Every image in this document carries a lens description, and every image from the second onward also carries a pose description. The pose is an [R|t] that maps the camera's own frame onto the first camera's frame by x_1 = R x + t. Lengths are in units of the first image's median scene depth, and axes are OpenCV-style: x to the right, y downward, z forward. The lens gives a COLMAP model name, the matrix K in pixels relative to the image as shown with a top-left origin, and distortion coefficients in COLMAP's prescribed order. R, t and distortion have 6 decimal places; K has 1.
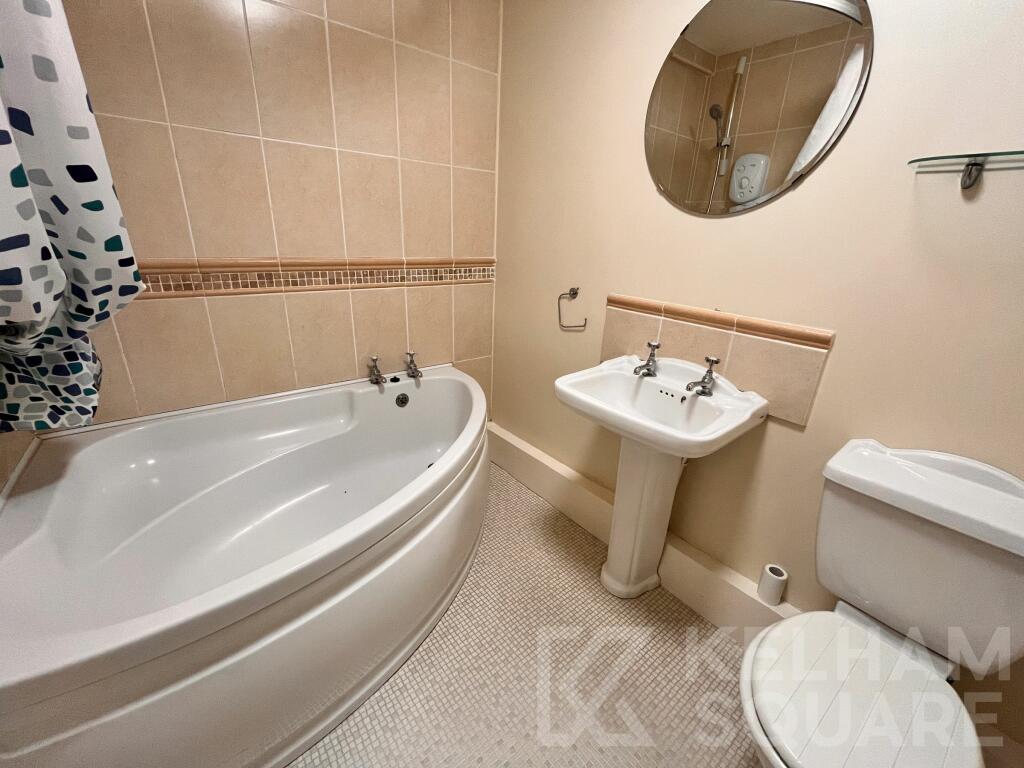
lens RADIAL K [[414.2, 0, 511.3], [0, 414.2, 382.7], [0, 0, 1]] dist [-0.002378, -0.000290]
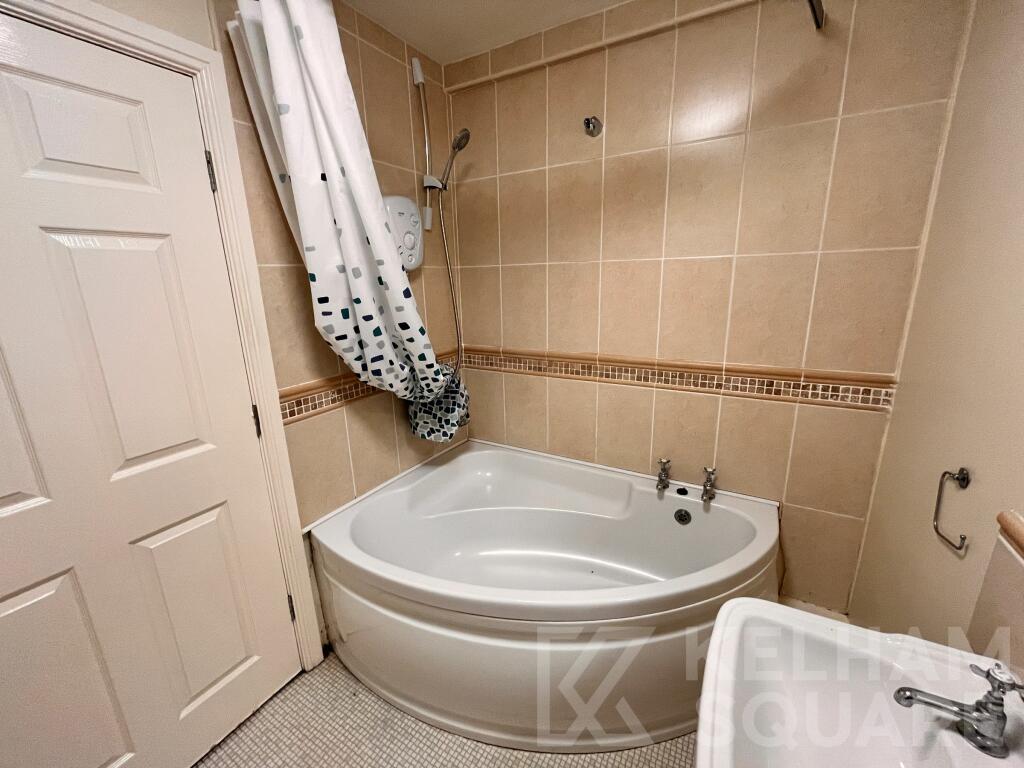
lens RADIAL K [[414.2, 0, 511.3], [0, 414.2, 382.7], [0, 0, 1]] dist [-0.002378, -0.000290]
pose [[0.358263, 0.177544, -0.916584, 0.446304], [-0.282183, 0.956427, 0.074965, -0.238267], [0.889955, 0.231787, 0.392752, 0.325301]]
